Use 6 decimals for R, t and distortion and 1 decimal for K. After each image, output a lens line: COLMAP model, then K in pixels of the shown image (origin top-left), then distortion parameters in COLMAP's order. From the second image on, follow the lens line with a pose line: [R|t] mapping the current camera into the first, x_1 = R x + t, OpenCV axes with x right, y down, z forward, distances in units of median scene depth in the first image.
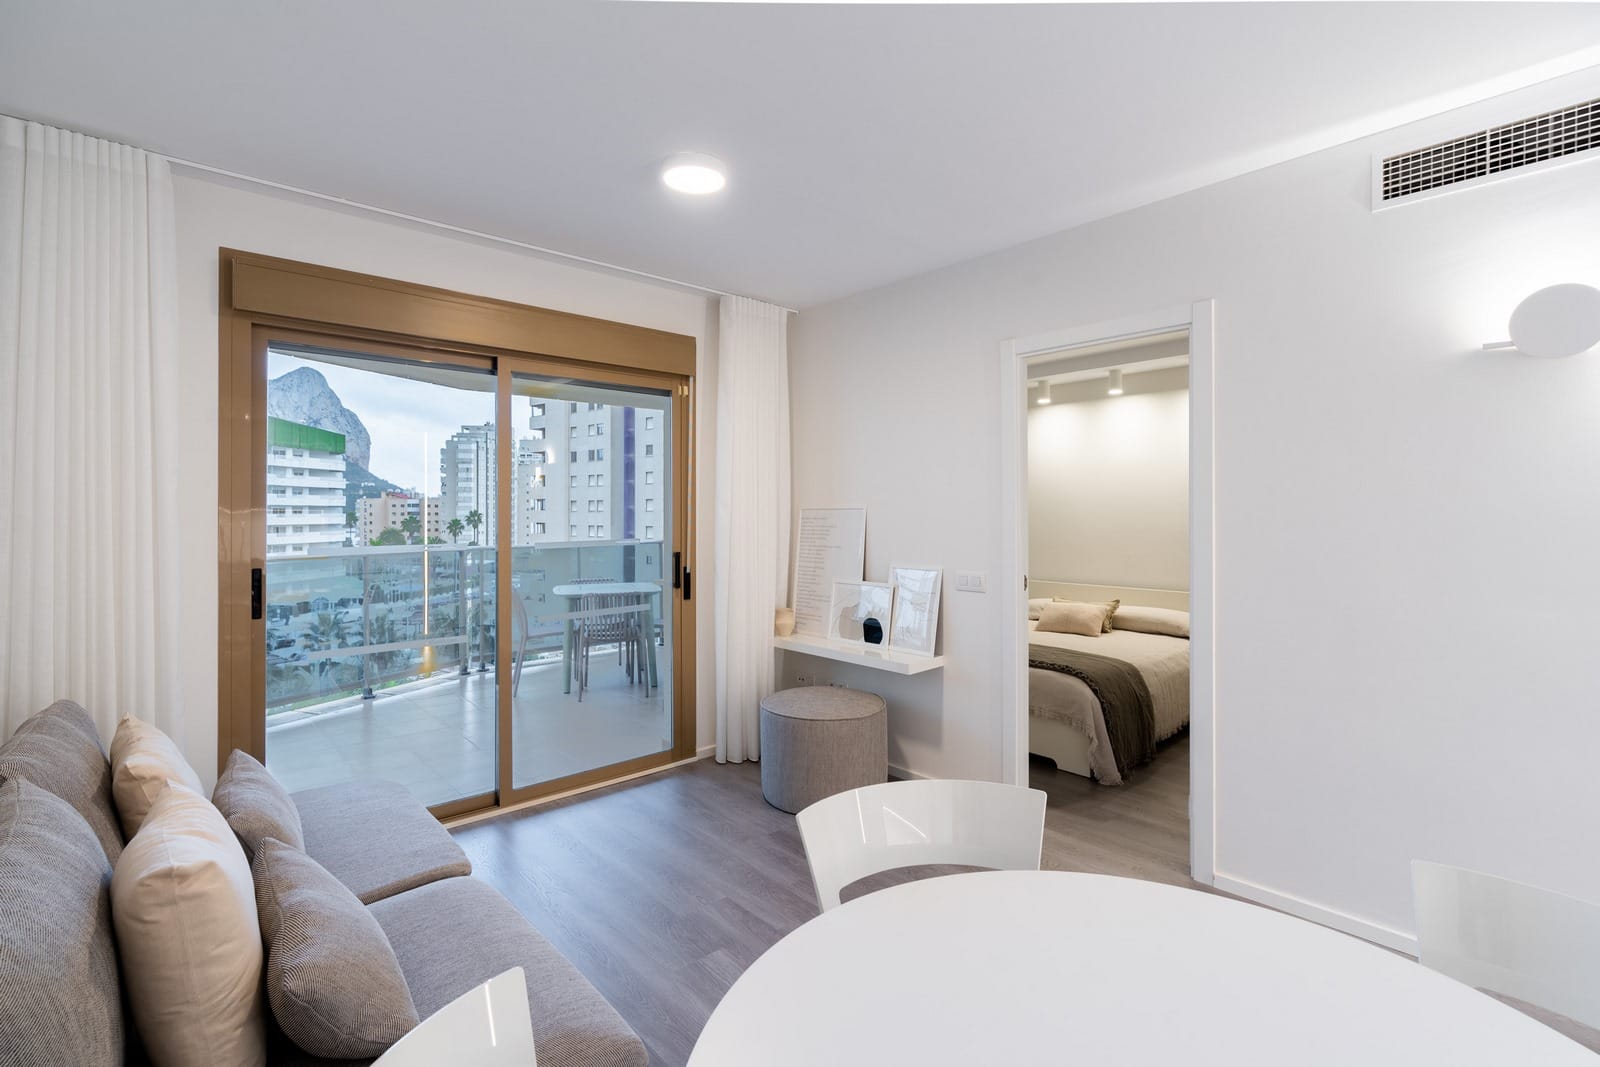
lens RADIAL K [[731.0, 0, 794.5], [0, 731.0, 508.7], [0, 0, 1]] dist [-0.007362, 0.000019]
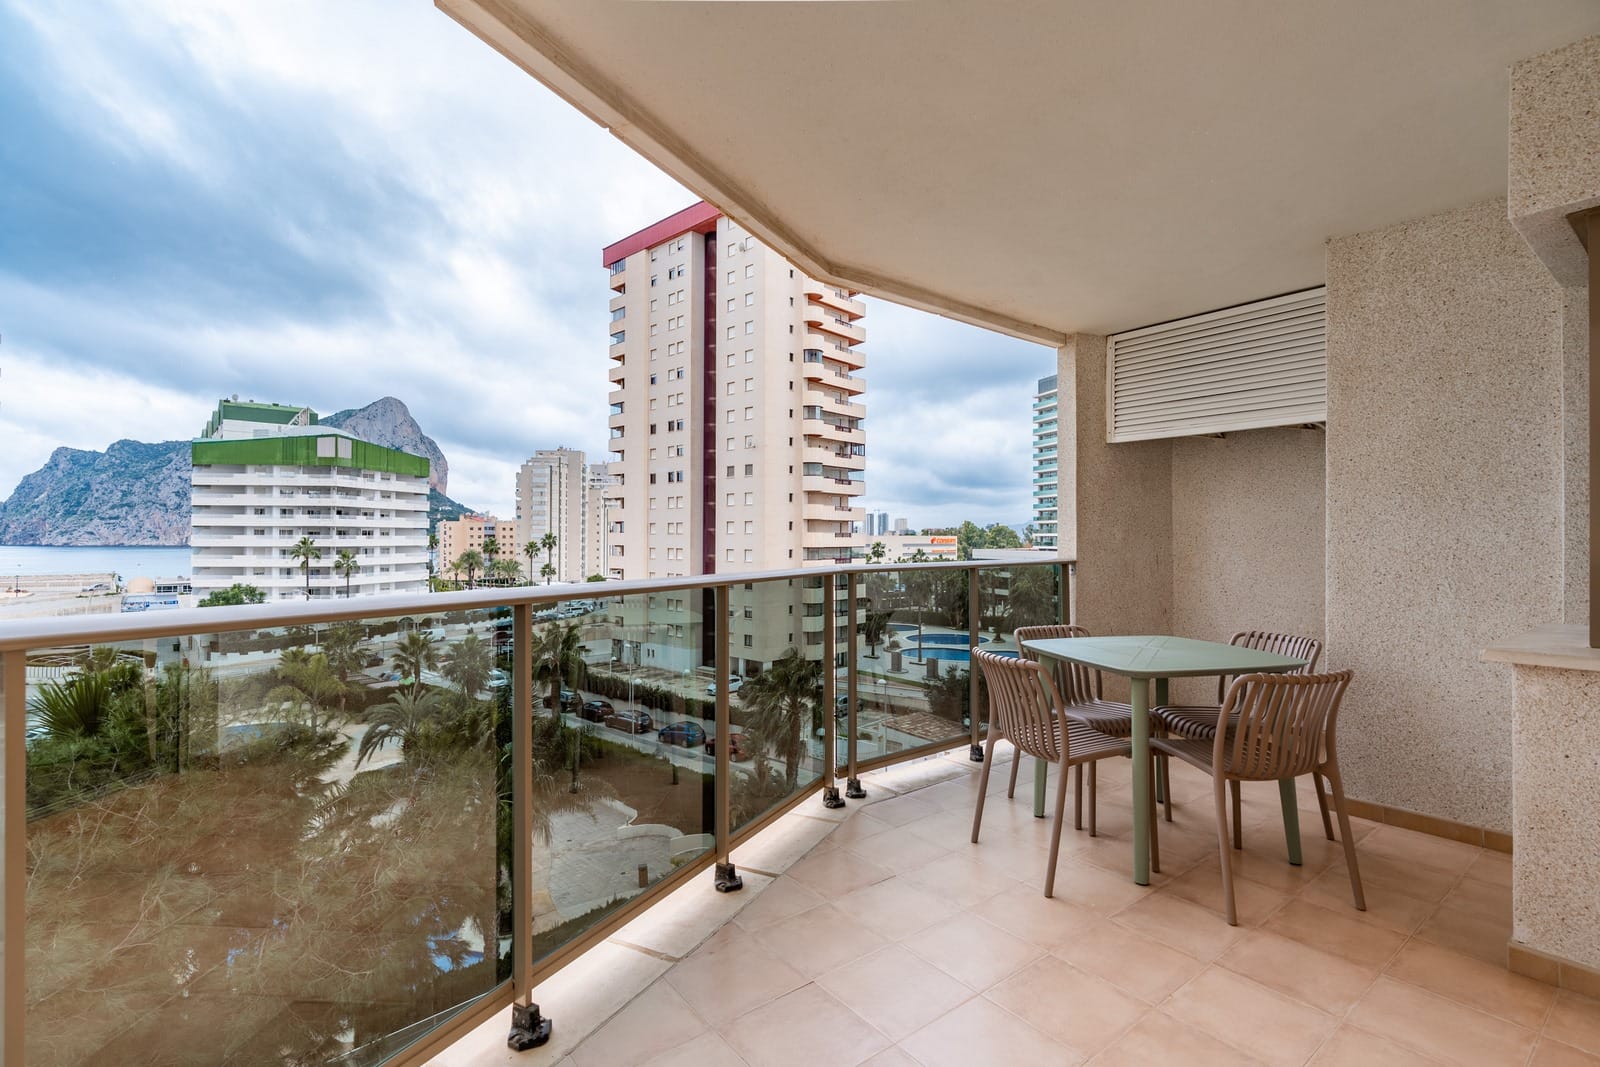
lens RADIAL K [[728.0, 0, 790.8], [0, 728.0, 531.9], [0, 0, 1]] dist [-0.000347, 0.000211]
pose [[0.996436, 0.002981, -0.084300, -0.729000], [-0.003125, 0.999994, -0.001582, 0.043440], [0.084295, 0.001840, 0.996439, 0.737564]]
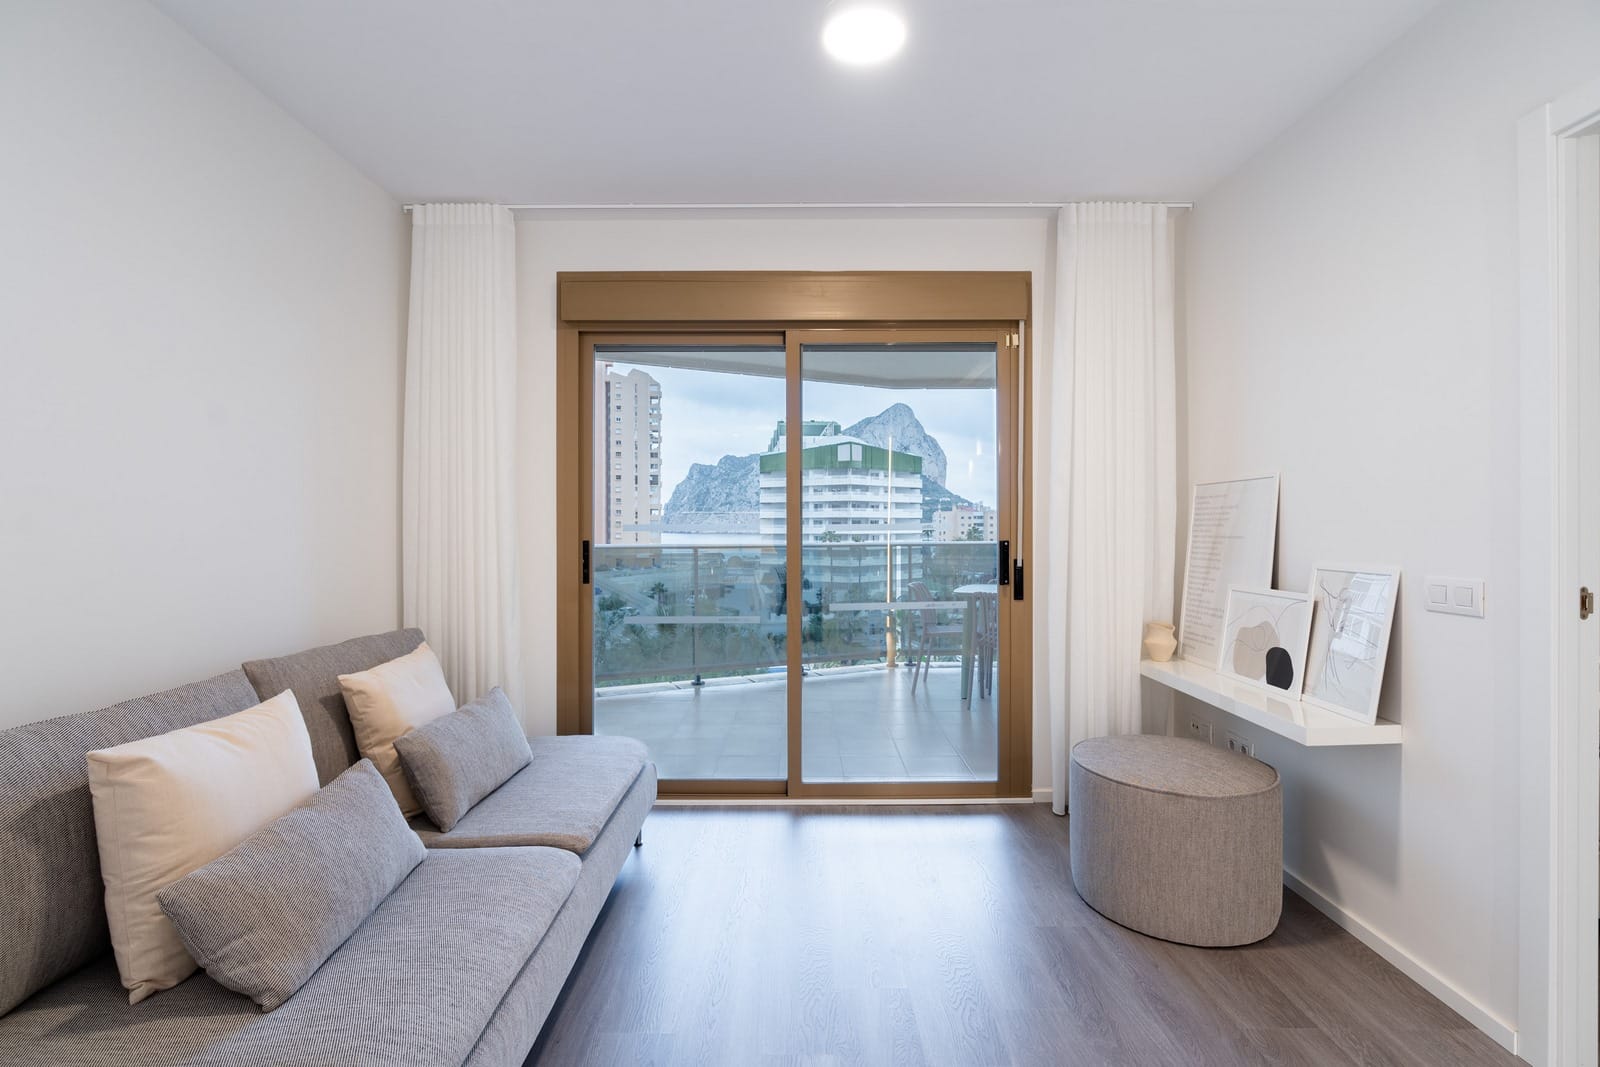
lens RADIAL K [[724.1, 0, 798.6], [0, 724.1, 525.9], [0, 0, 1]] dist [-0.002055, -0.000372]
pose [[0.745297, -0.000416, -0.666733, 0.202946], [0.005644, 0.999968, 0.005684, 0.036982], [0.666709, -0.007999, 0.745275, 0.246350]]
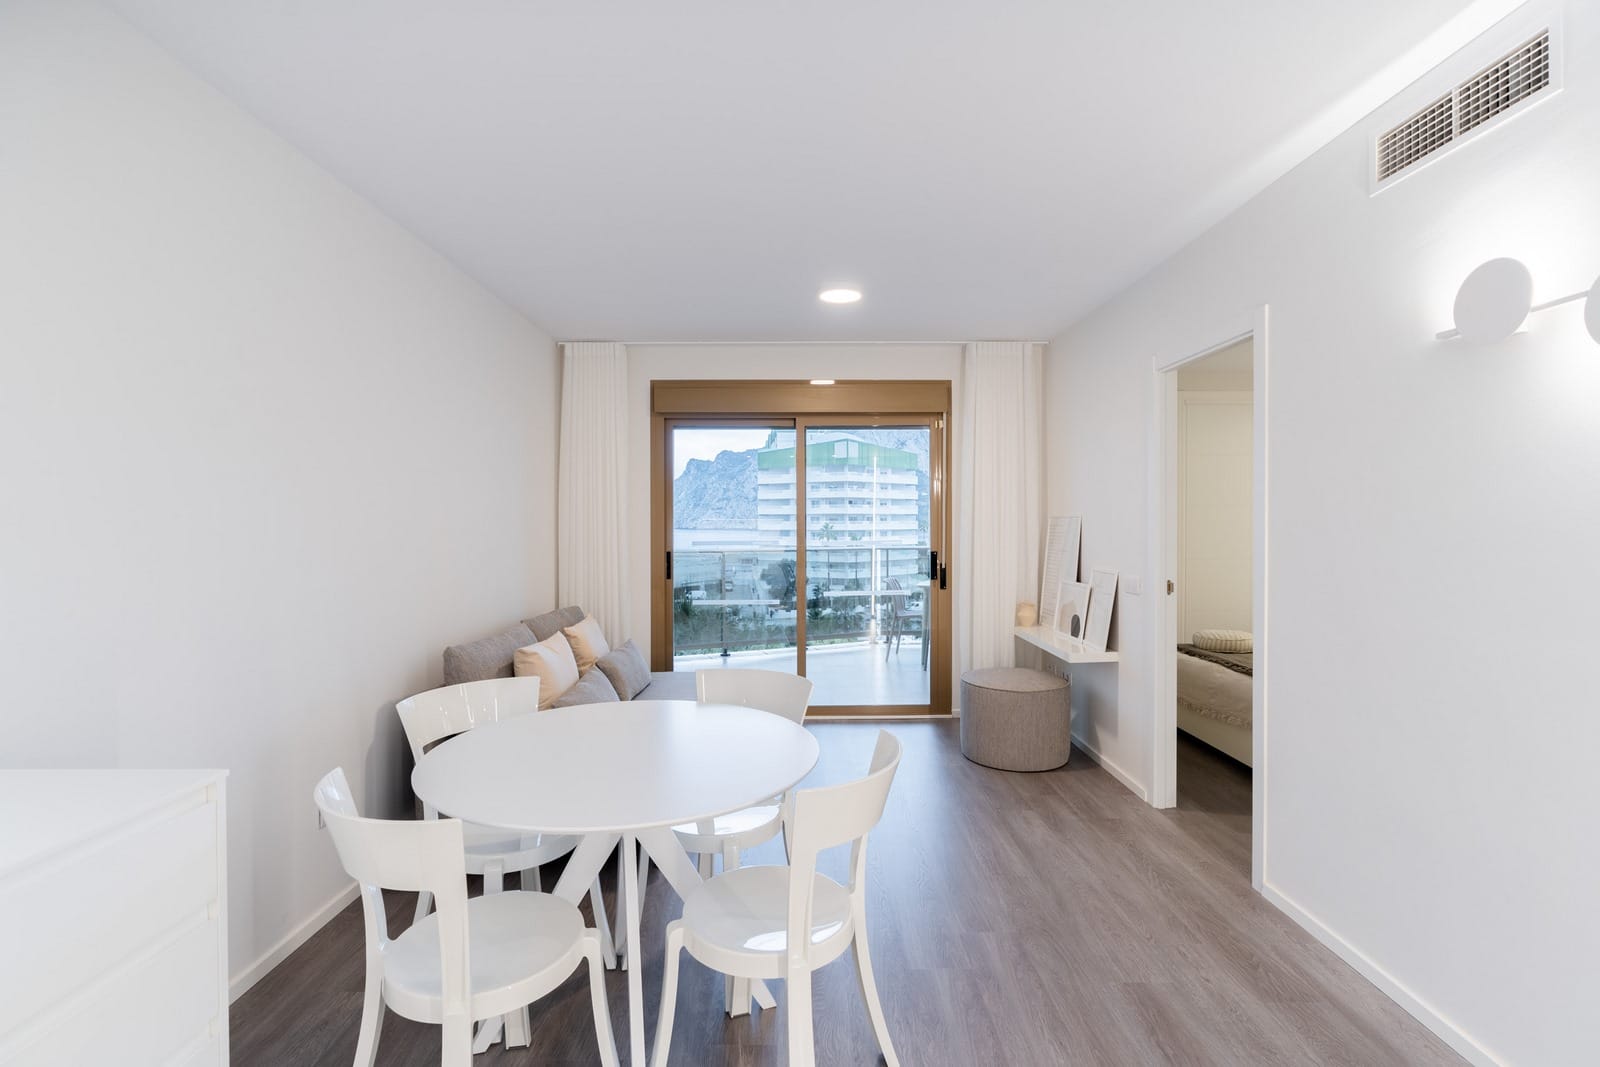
lens RADIAL K [[724.1, 0, 798.6], [0, 724.1, 525.9], [0, 0, 1]] dist [-0.002055, -0.000372]
pose [[0.747920, 0.003968, -0.663777, 0.496897], [0.005356, 0.999914, 0.012012, -0.001977], [0.663767, -0.012539, 0.747834, -0.102679]]
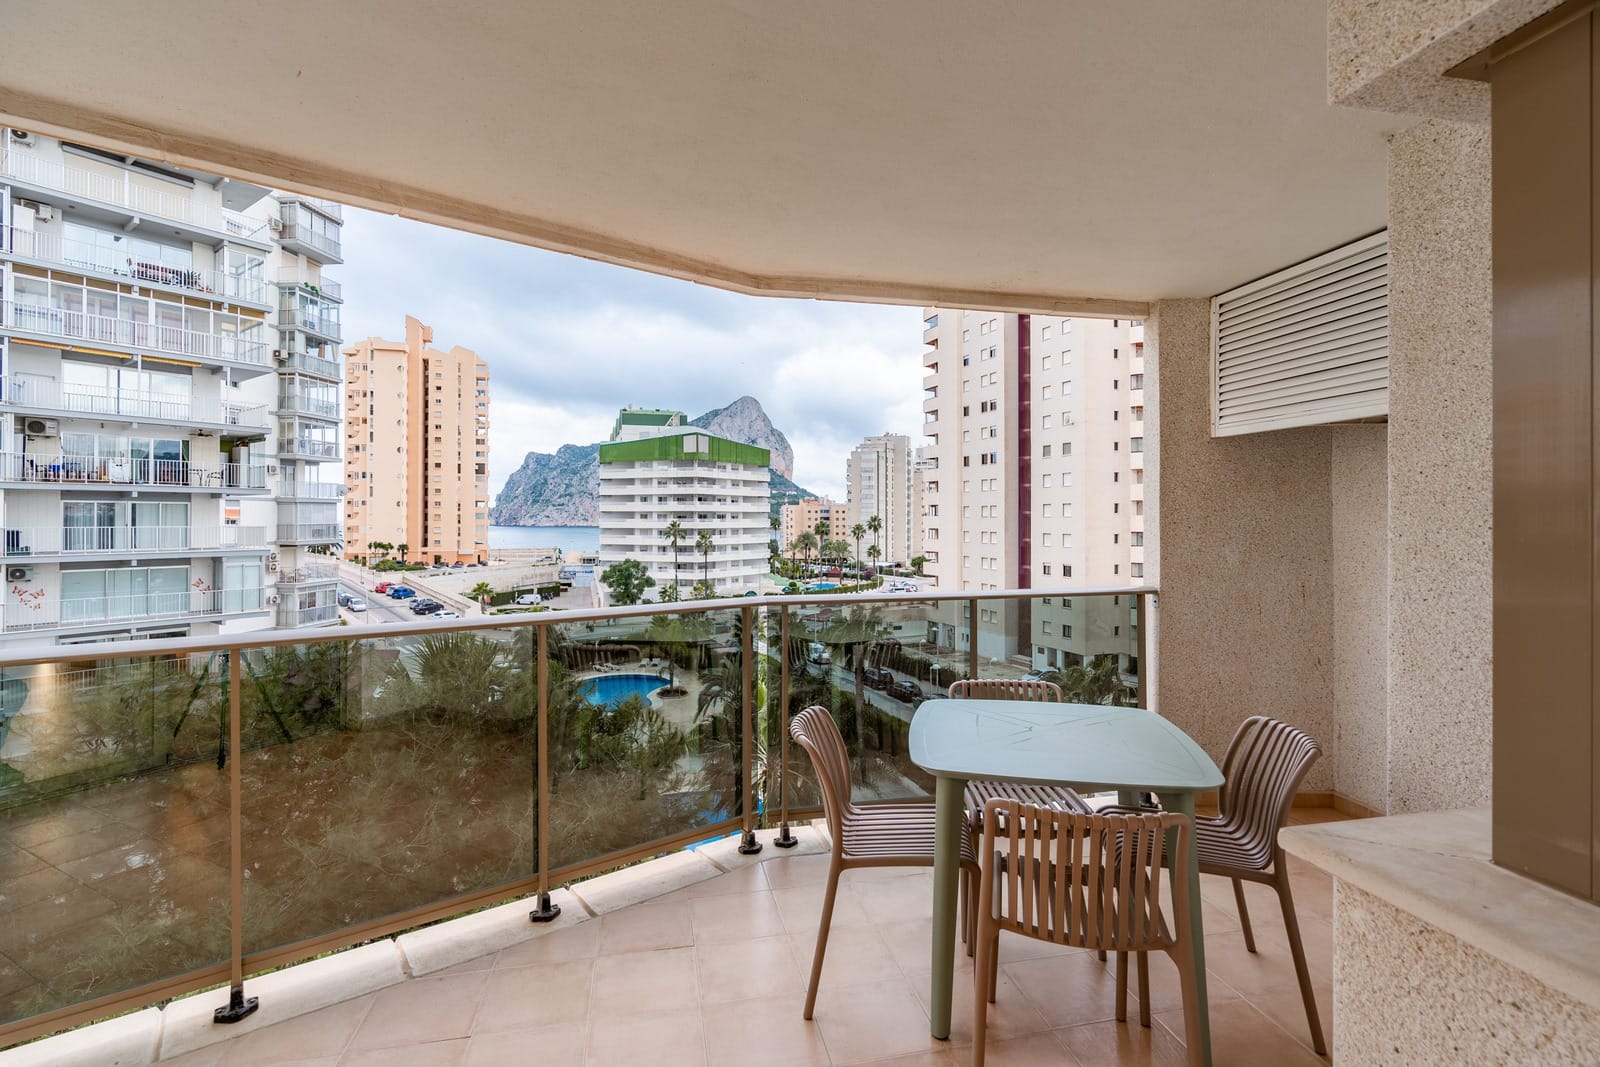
lens RADIAL K [[727.8, 0, 798.6], [0, 727.8, 514.6], [0, 0, 1]] dist [-0.002572, -0.000042]
pose [[0.867566, -0.001027, -0.497321, -0.280279], [0.001512, 0.999999, 0.000573, -0.014386], [0.497319, -0.001249, 0.867567, 0.954001]]
